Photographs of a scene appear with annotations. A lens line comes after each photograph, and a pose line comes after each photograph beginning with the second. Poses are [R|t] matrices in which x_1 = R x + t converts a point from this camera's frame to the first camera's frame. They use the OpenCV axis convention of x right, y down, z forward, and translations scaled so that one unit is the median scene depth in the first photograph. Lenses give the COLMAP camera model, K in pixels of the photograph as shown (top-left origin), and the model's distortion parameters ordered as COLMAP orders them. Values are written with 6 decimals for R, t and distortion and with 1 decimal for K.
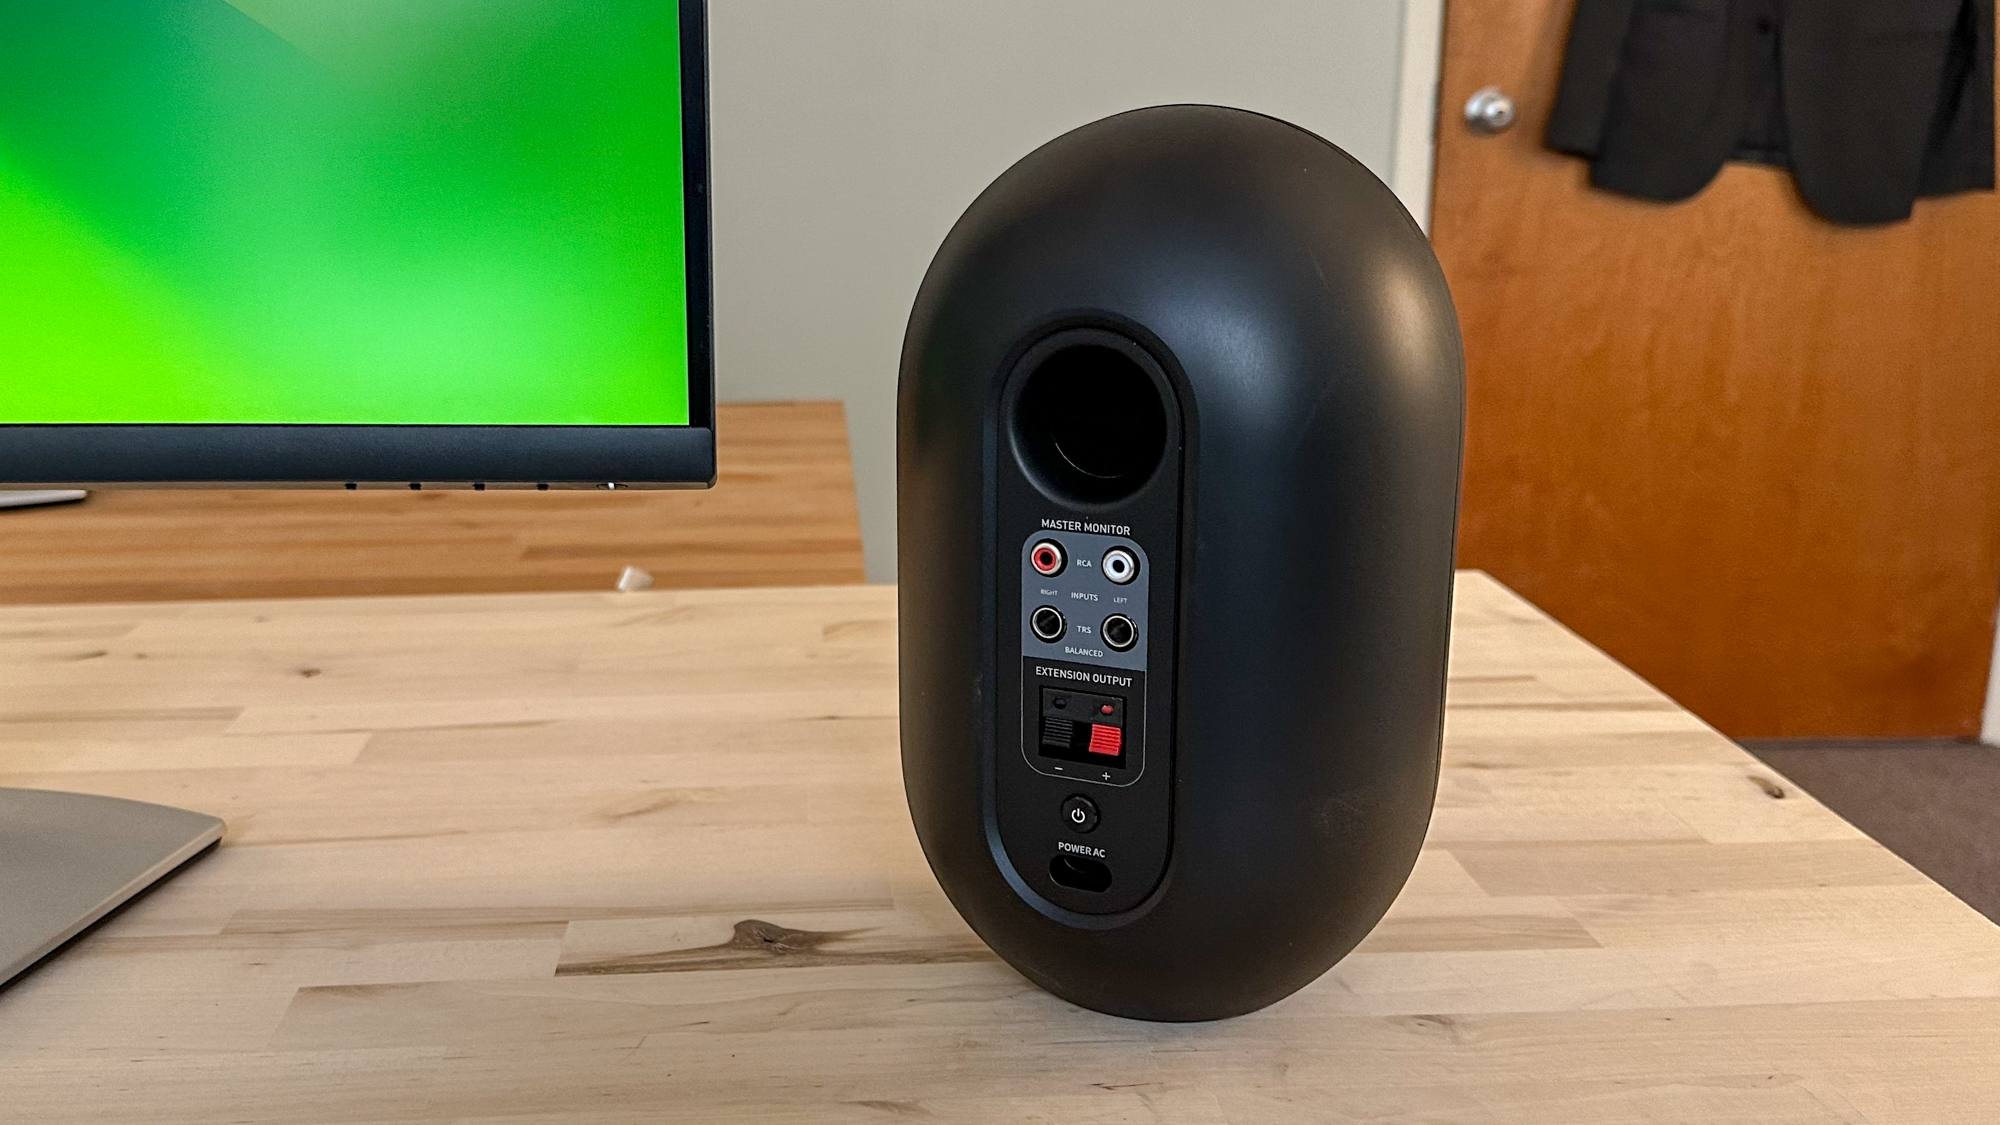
lens RADIAL K [[1801.1, 0, 859.6], [0, 1801.1, 565.3], [0, 0, 1]] dist [0.091403, -0.183203]
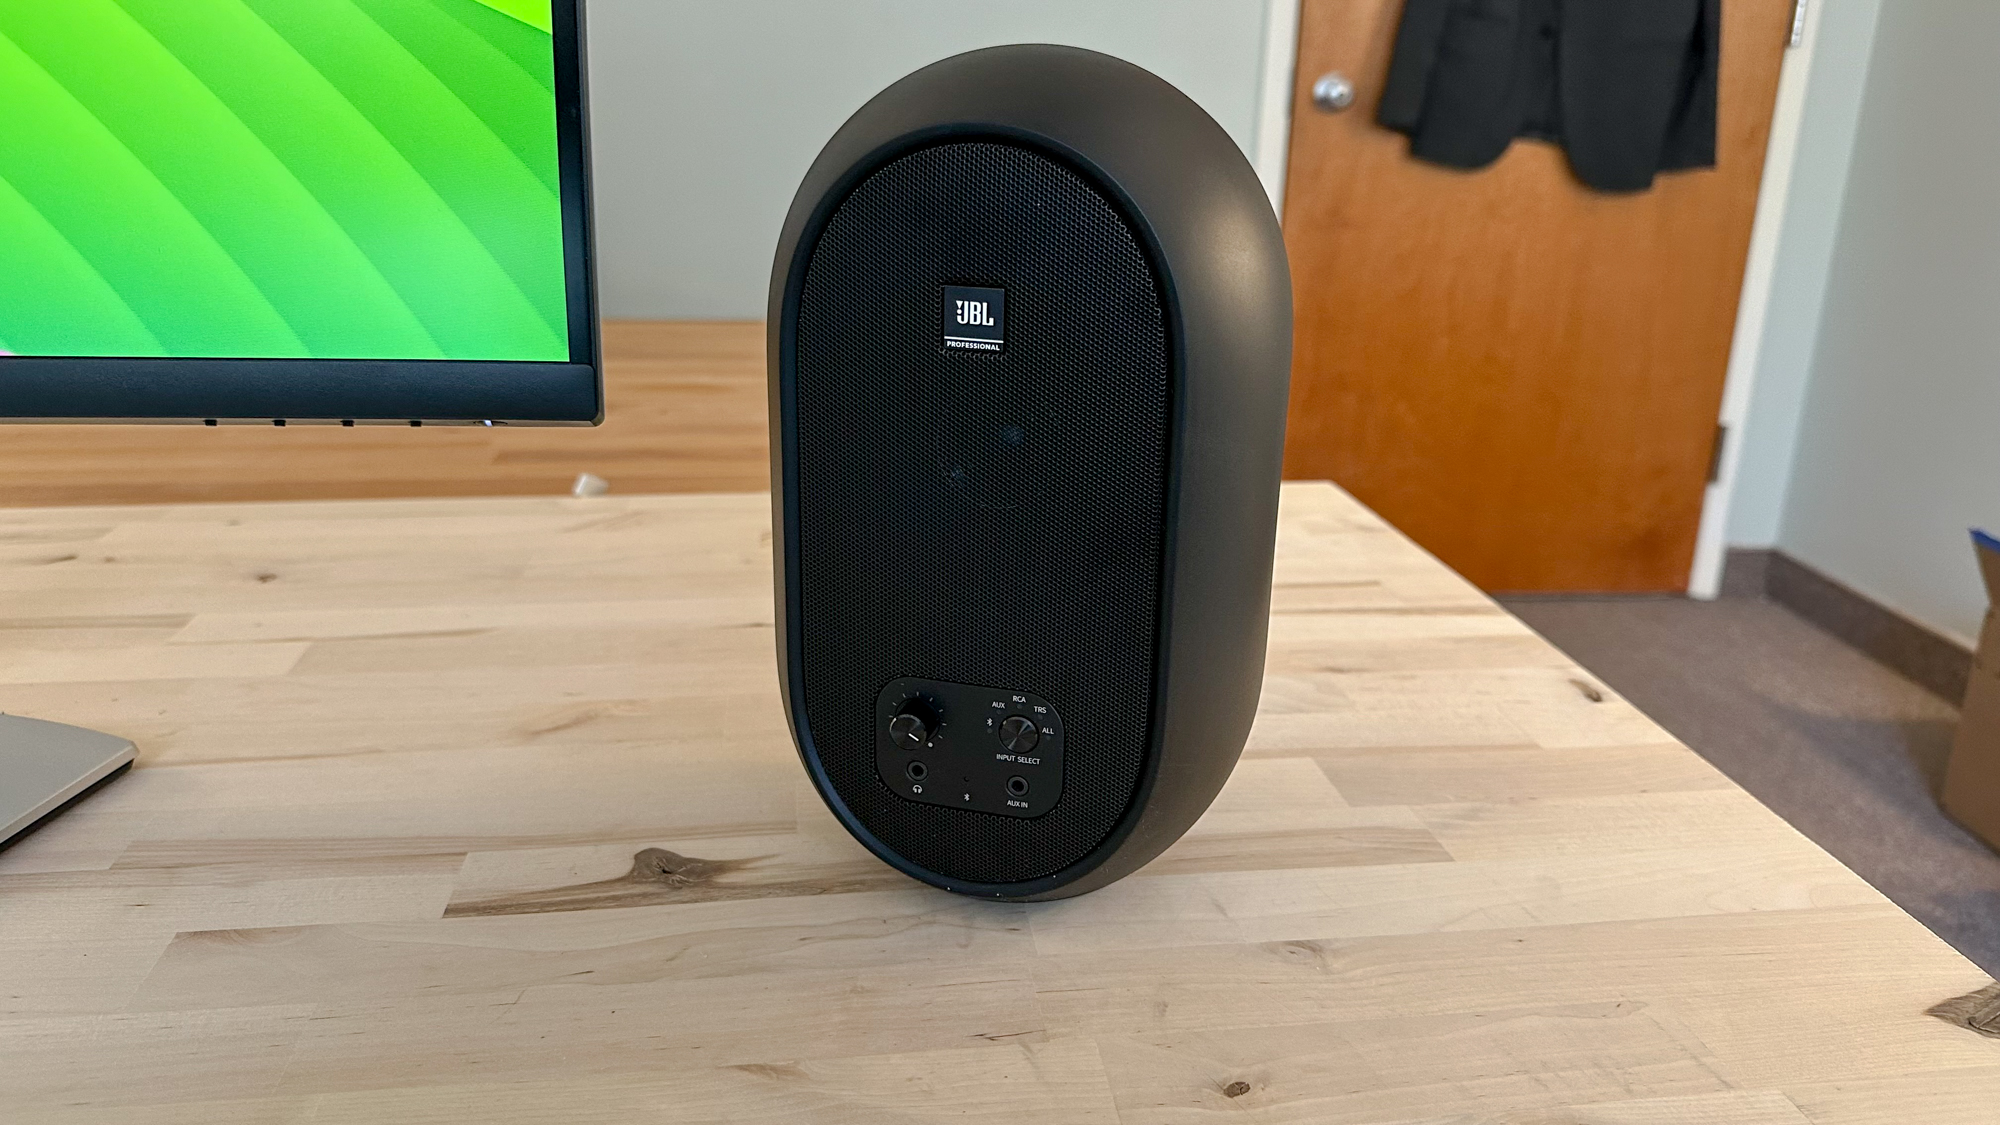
lens RADIAL K [[1414.6, 0, 974.3], [0, 1414.6, 528.9], [0, 0, 1]] dist [0.104840, -0.219349]
pose [[0.995252, 0.002477, 0.097304, 0.036331], [-0.008024, 0.998361, 0.056657, -0.026487], [-0.097004, -0.057168, 0.993641, 0.168748]]
